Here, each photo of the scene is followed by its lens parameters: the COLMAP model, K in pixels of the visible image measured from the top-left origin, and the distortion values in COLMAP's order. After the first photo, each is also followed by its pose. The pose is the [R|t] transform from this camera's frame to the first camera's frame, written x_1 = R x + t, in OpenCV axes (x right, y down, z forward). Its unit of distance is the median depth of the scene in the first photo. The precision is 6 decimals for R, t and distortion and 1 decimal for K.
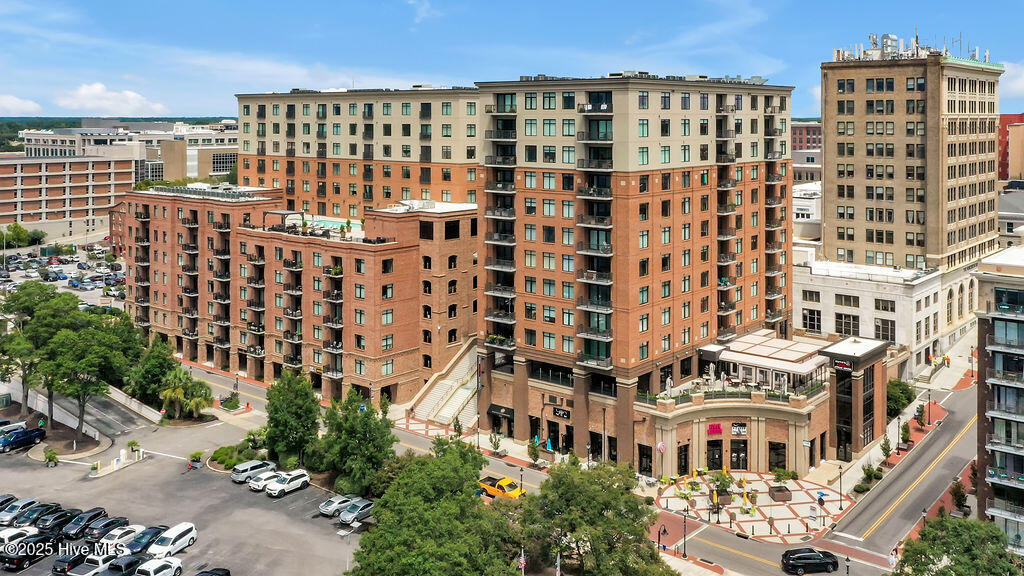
lens RADIAL K [[876.2, 0, 512.0], [0, 876.2, 288.0], [0, 0, 1]] dist [-0.000869, 0.000877]
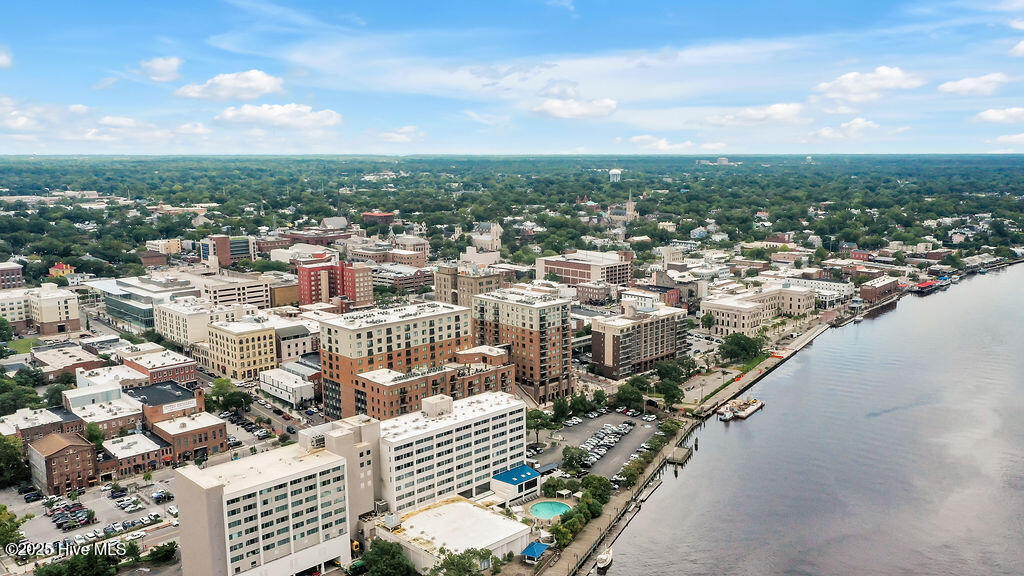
lens RADIAL K [[827.2, 0, 512.0], [0, 827.2, 288.0], [0, 0, 1]] dist [0.005575, 0.002059]
pose [[0.086255, -0.158288, 0.983618, -3.297387], [0.190866, 0.971636, 0.139622, -0.793661], [-0.977819, 0.175696, 0.114020, 0.685047]]
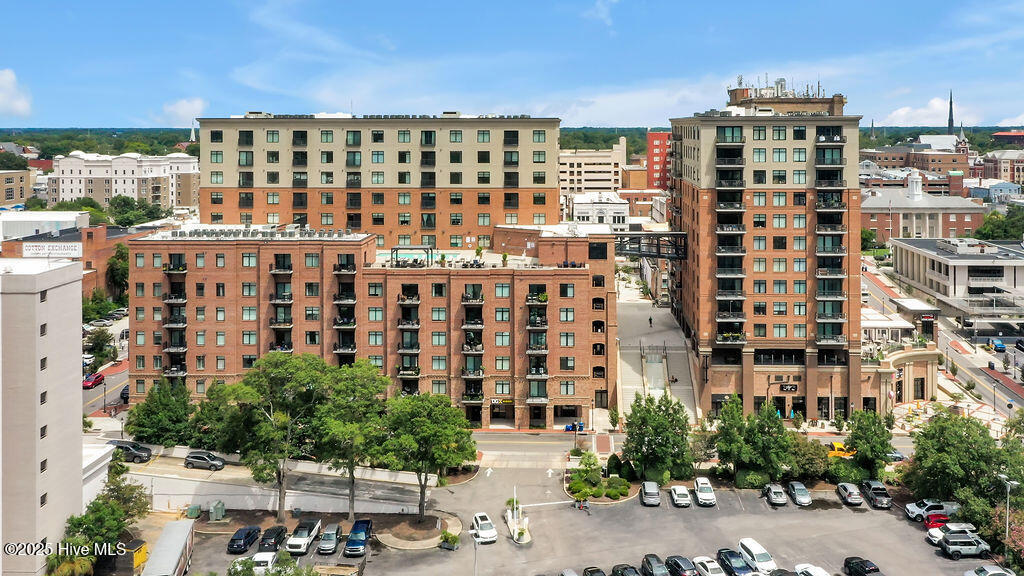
lens RADIAL K [[827.2, 0, 512.0], [0, 827.2, 288.0], [0, 0, 1]] dist [0.005575, 0.002059]
pose [[0.807977, -0.111314, 0.578604, -0.882195], [0.113991, 0.992971, 0.031851, -0.074189], [-0.578083, 0.040221, 0.814986, 0.269185]]
